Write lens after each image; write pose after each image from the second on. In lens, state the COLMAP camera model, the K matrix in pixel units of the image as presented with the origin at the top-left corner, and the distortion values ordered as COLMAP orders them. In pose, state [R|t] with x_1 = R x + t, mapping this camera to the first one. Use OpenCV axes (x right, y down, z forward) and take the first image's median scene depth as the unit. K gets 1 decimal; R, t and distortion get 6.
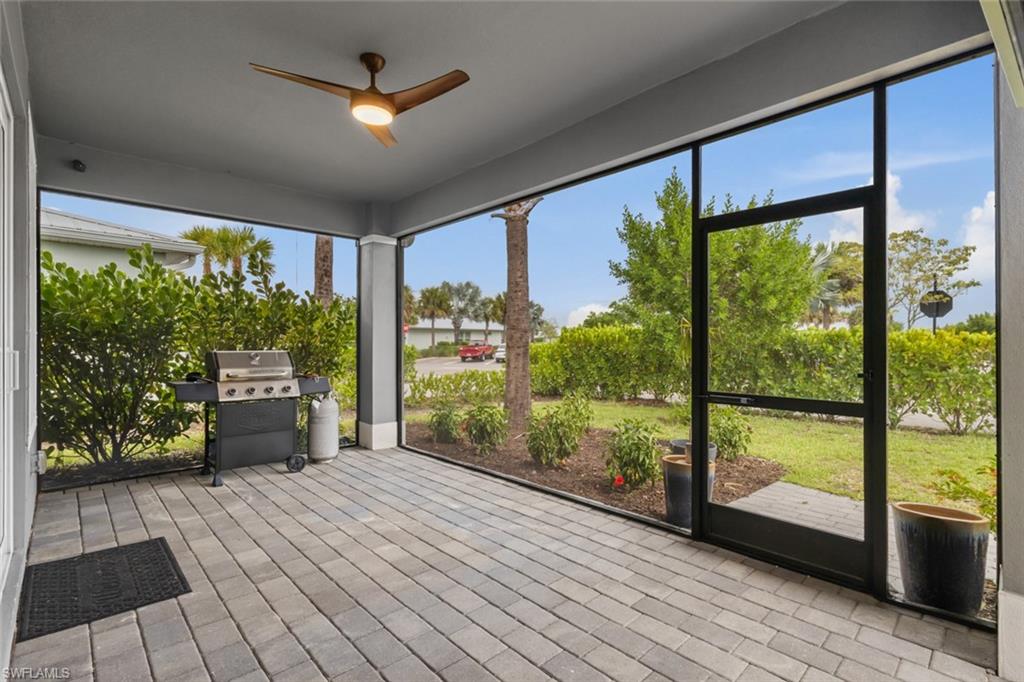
lens RADIAL K [[474.4, 0, 508.1], [0, 474.4, 337.7], [0, 0, 1]] dist [0.000909, -0.000052]
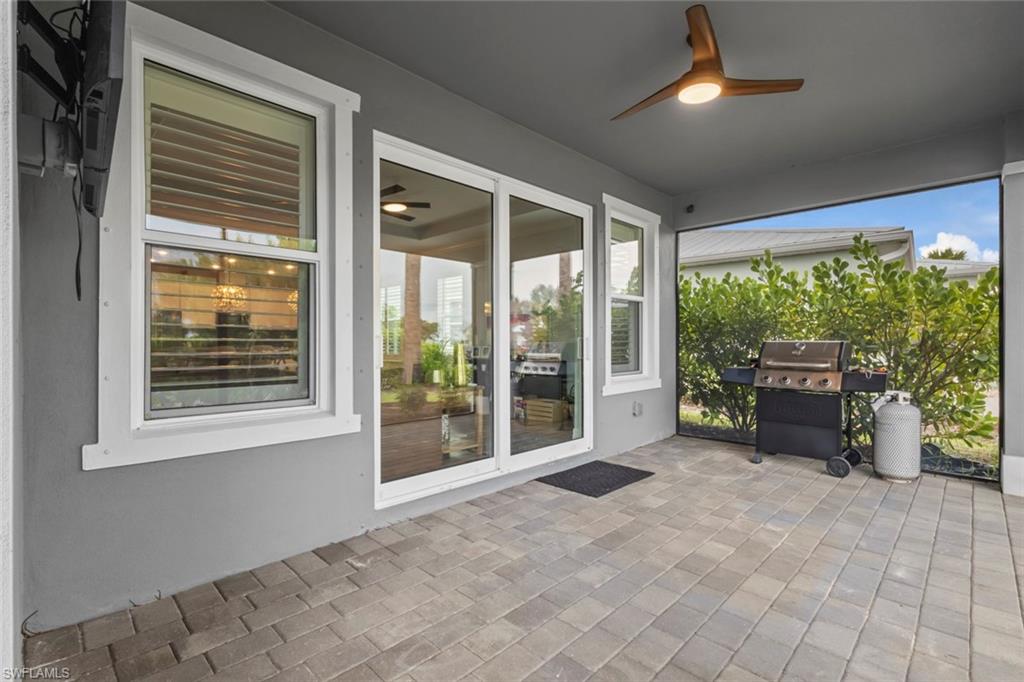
lens RADIAL K [[474.4, 0, 508.1], [0, 474.4, 344.6], [0, 0, 1]] dist [0.000909, -0.000052]
pose [[0.035870, 0.004011, -0.999348, 0.442360], [0.010525, 0.999935, 0.004391, 0.025780], [0.999301, -0.010676, 0.035825, 0.372865]]
